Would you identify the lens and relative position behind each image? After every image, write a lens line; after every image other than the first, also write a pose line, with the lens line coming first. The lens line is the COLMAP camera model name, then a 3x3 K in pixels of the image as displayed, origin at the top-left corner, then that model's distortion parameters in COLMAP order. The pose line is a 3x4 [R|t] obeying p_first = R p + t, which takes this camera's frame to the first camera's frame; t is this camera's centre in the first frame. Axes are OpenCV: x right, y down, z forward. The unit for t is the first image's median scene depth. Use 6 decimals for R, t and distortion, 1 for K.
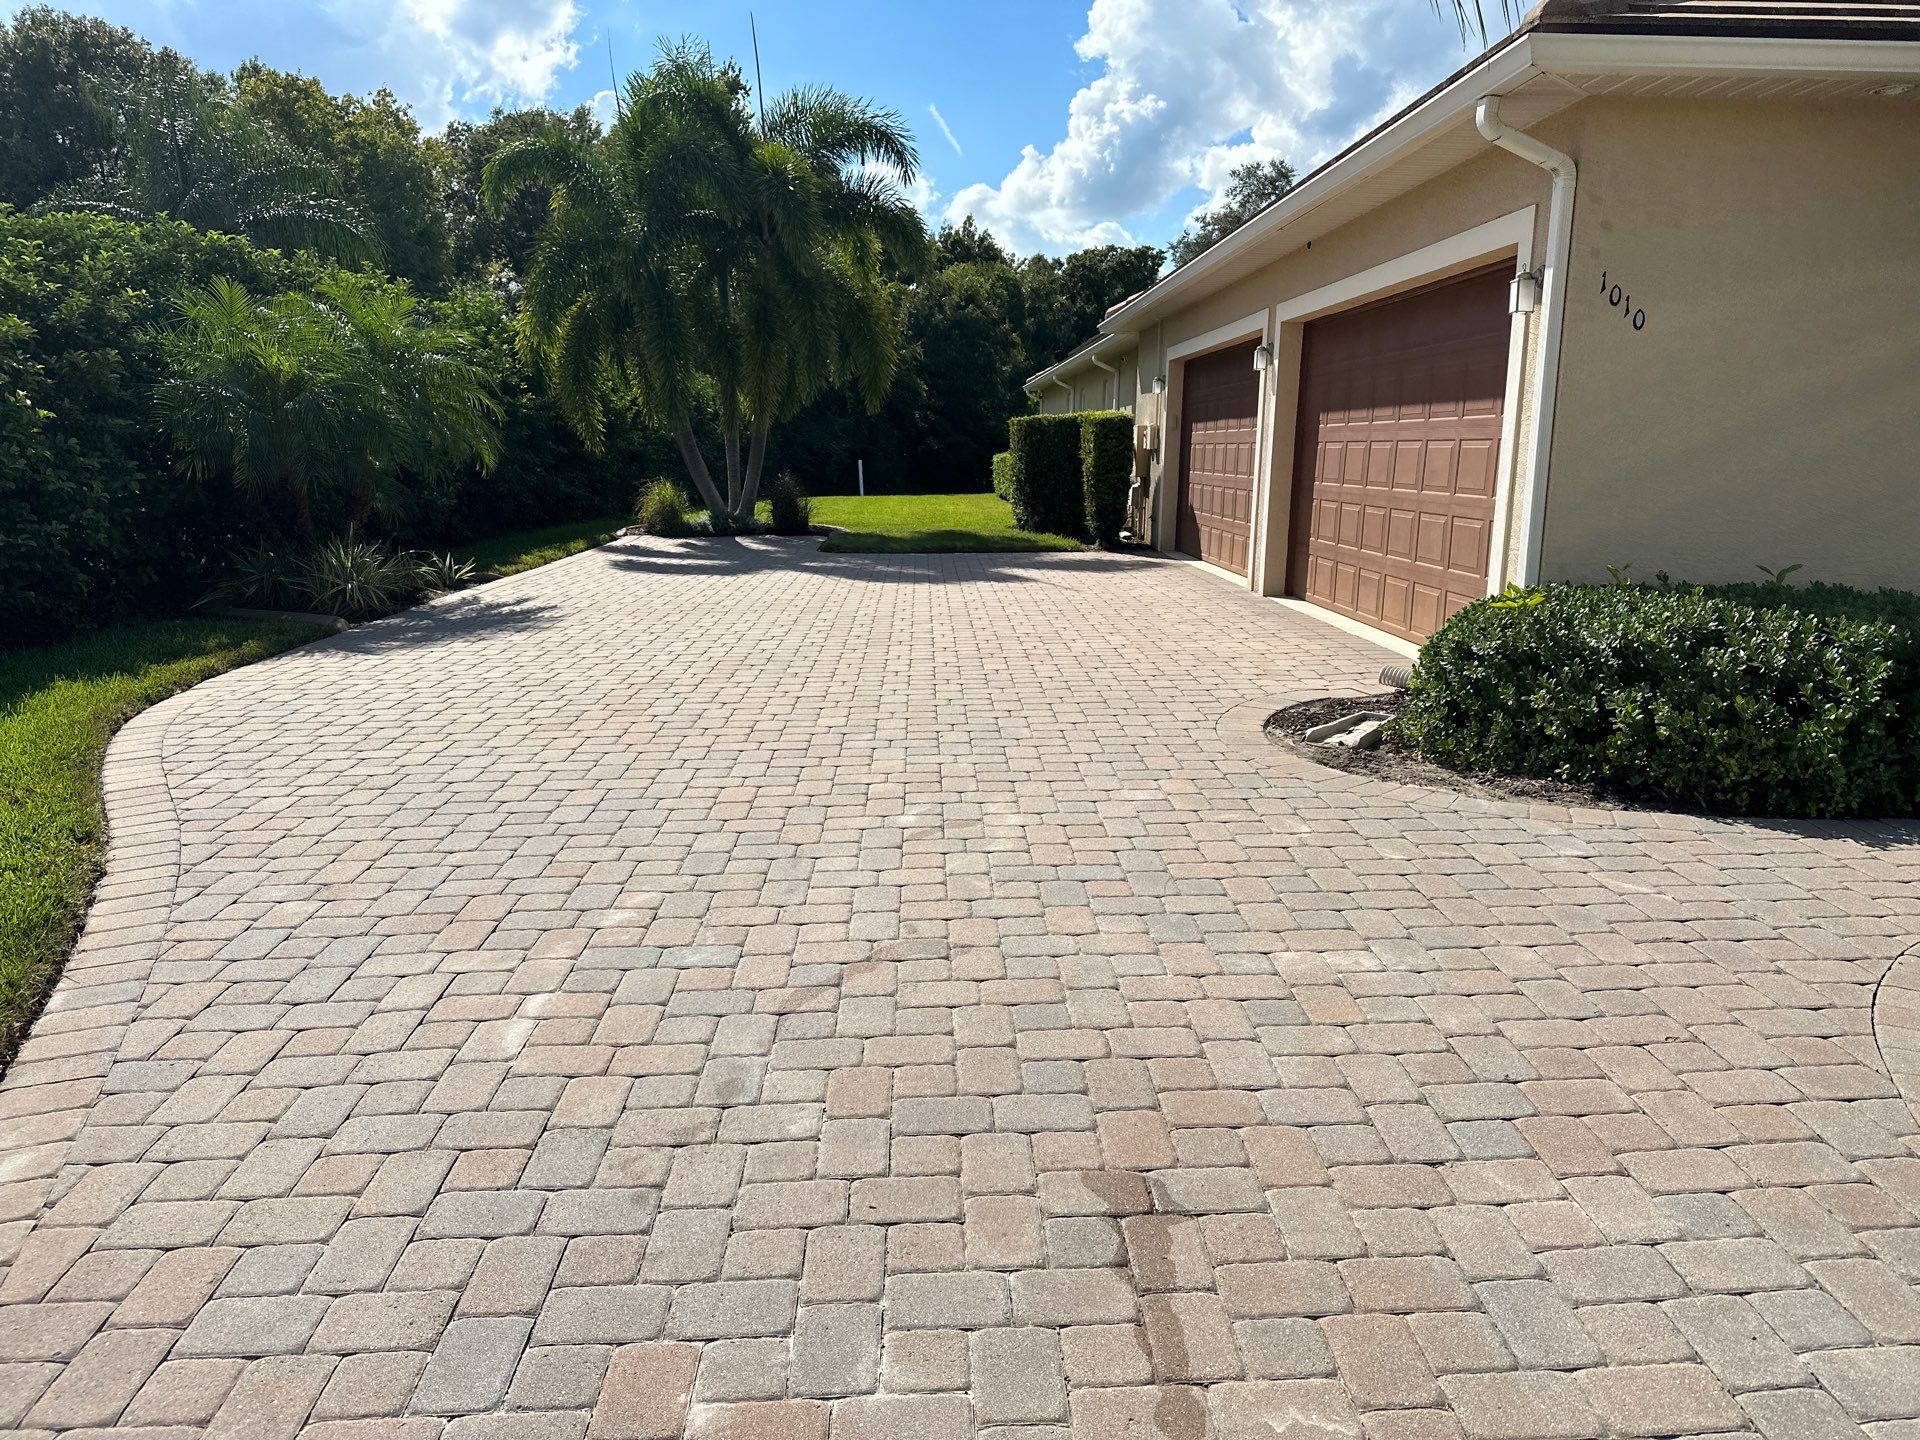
lens RADIAL K [[1325.6, 0, 902.3], [0, 1325.6, 714.4], [0, 0, 1]] dist [0.120936, -0.167837]
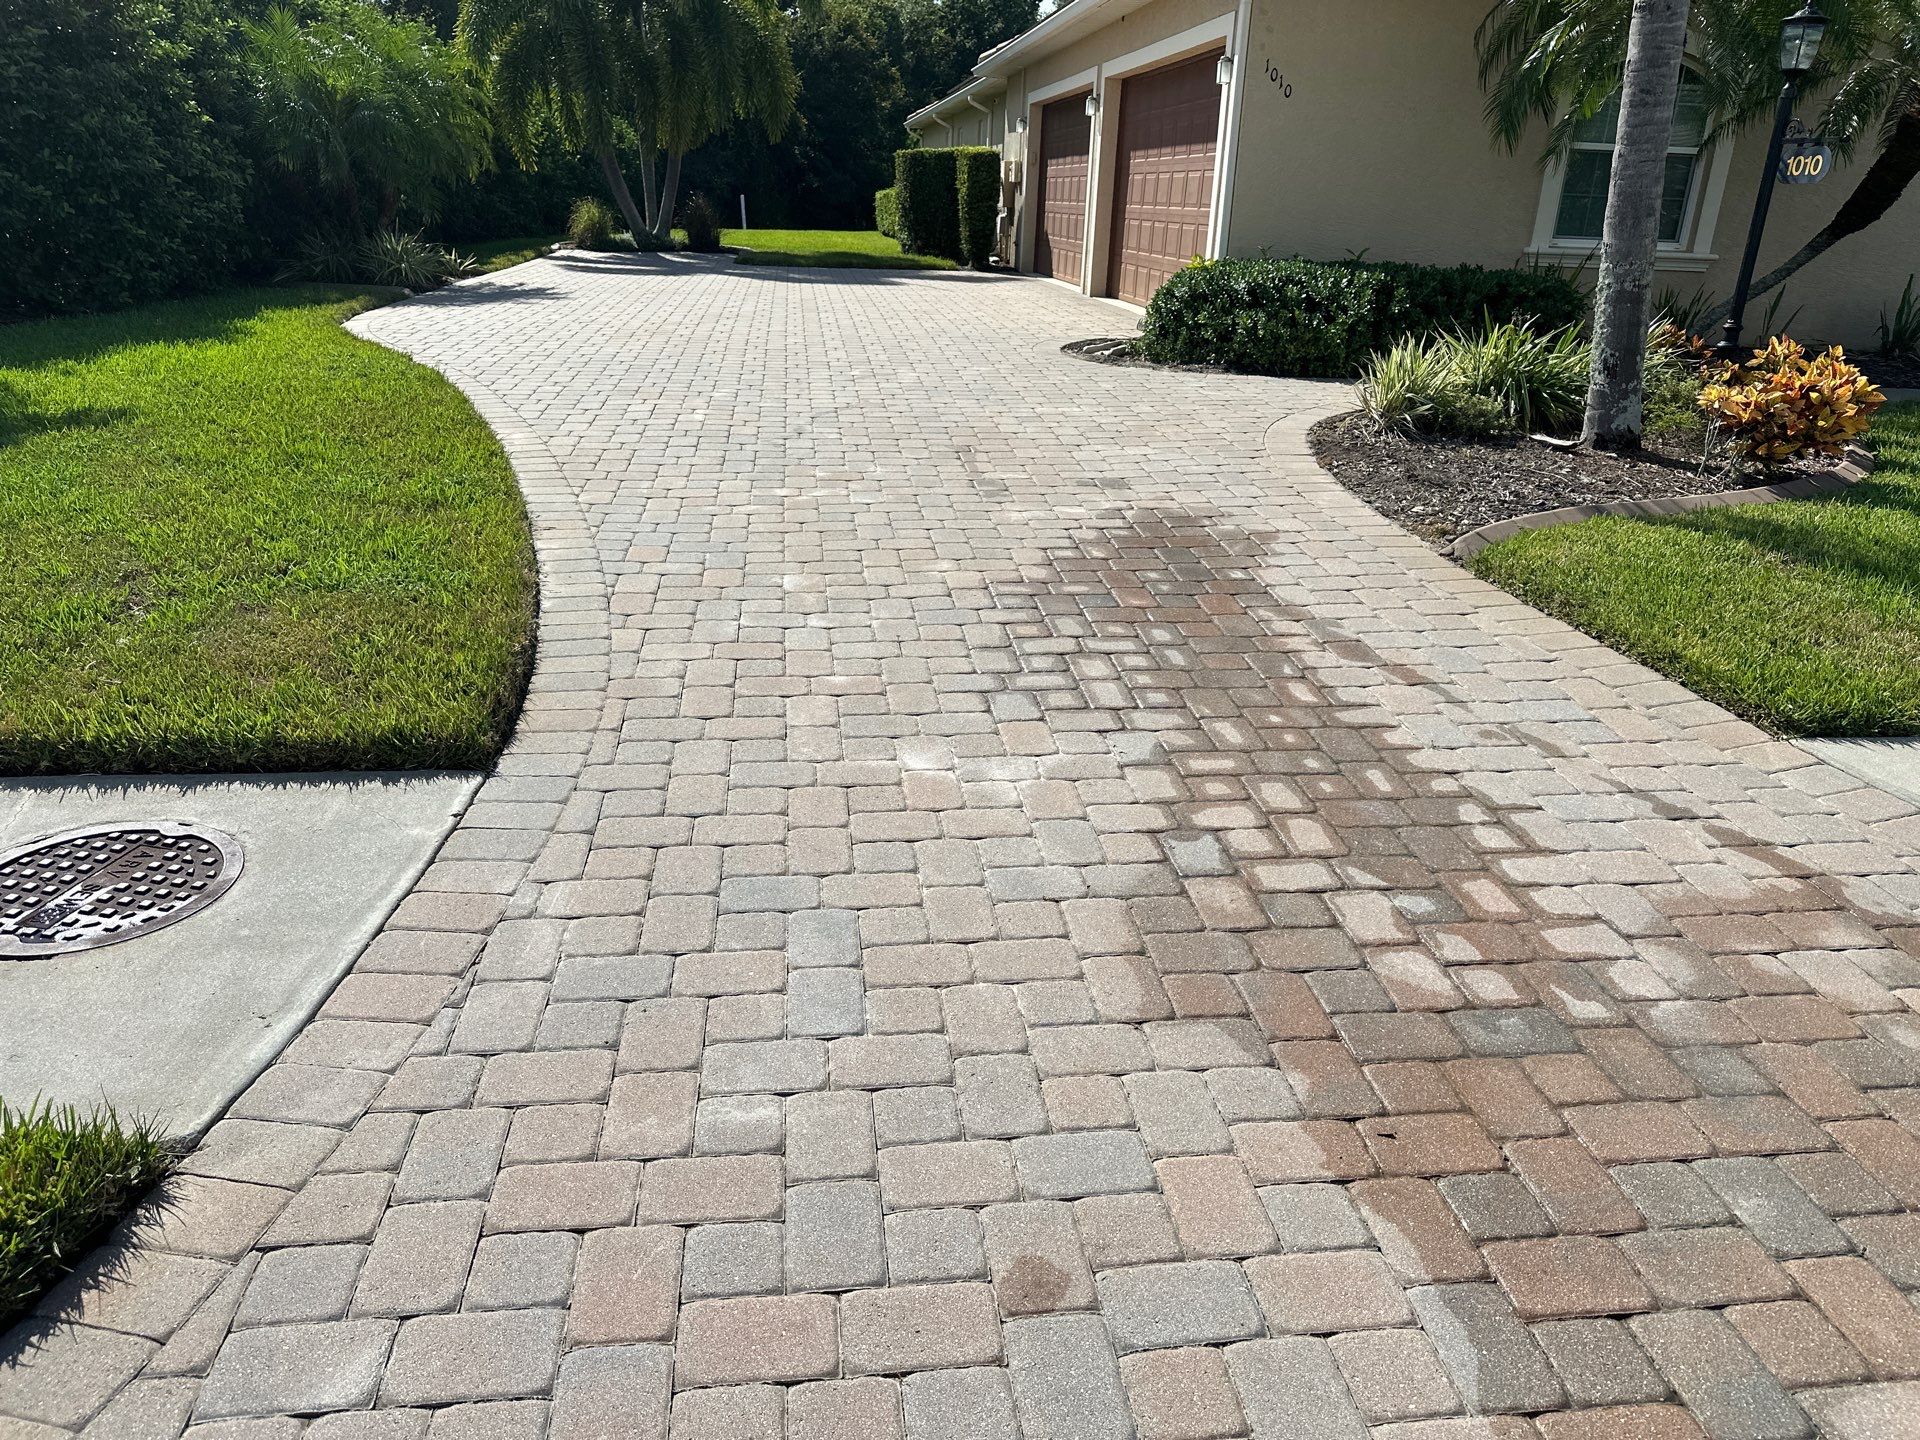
lens RADIAL K [[1359.1, 0, 947.2], [0, 1359.1, 719.7], [0, 0, 1]] dist [0.022918, -0.015876]
pose [[0.992488, -0.019790, 0.120733, -0.029111], [-0.001046, 0.985422, 0.170126, 0.065655], [-0.122340, -0.168974, 0.977998, -0.257414]]
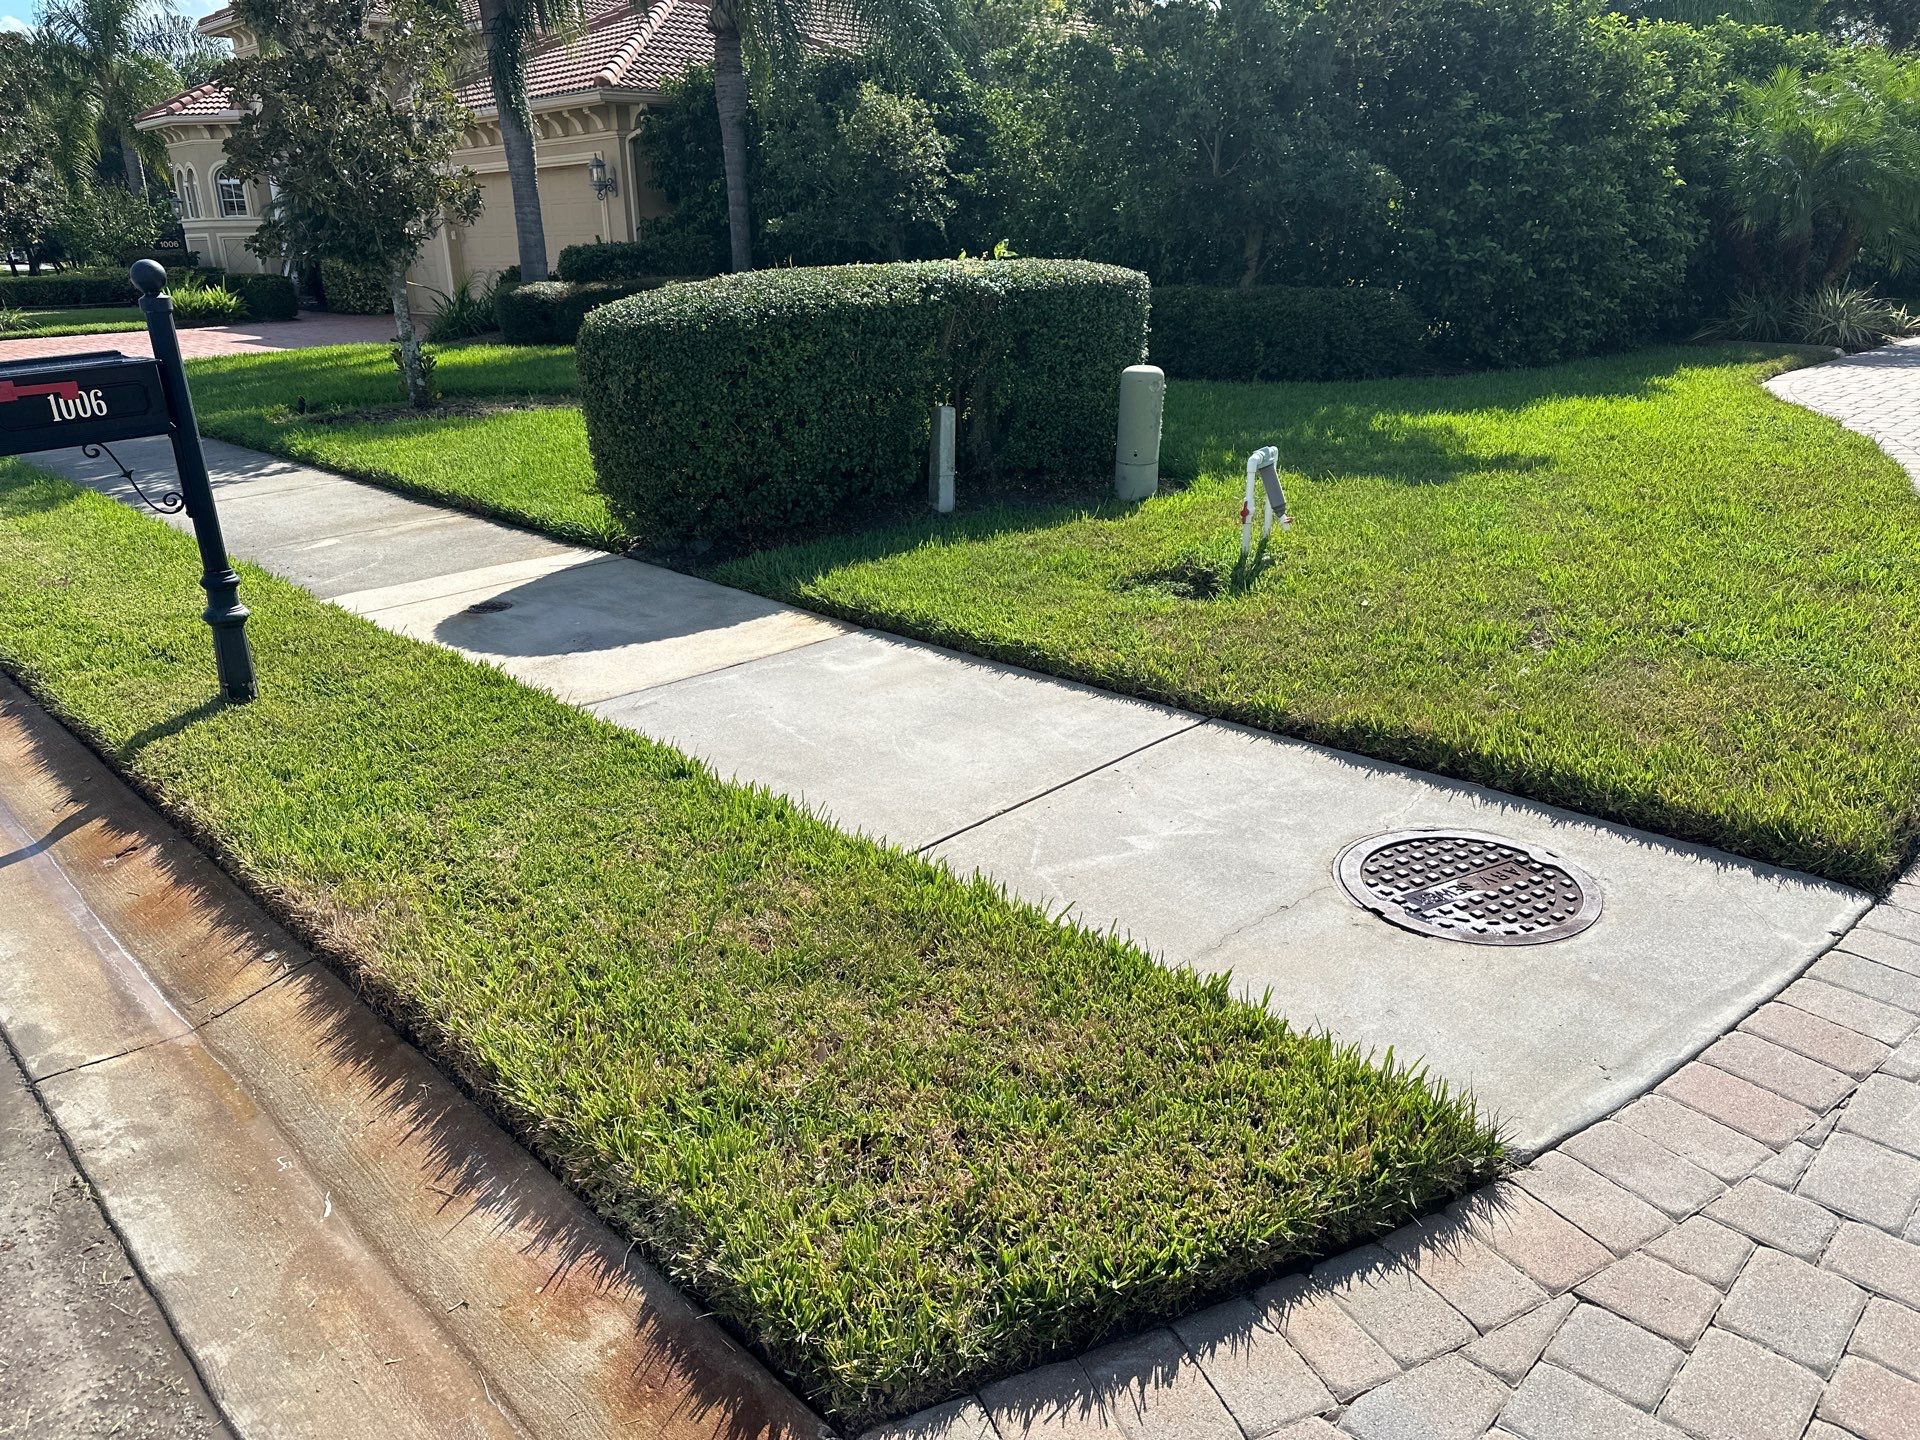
lens RADIAL K [[1344.4, 0, 960.0], [0, 1344.4, 720.0], [0, 0, 1]] dist [0.037645, -0.035189]
pose [[0.709286, 0.219670, -0.669820, -0.041522], [-0.120768, 0.974024, 0.191551, 0.065810], [0.694499, -0.054972, 0.717391, -0.260942]]
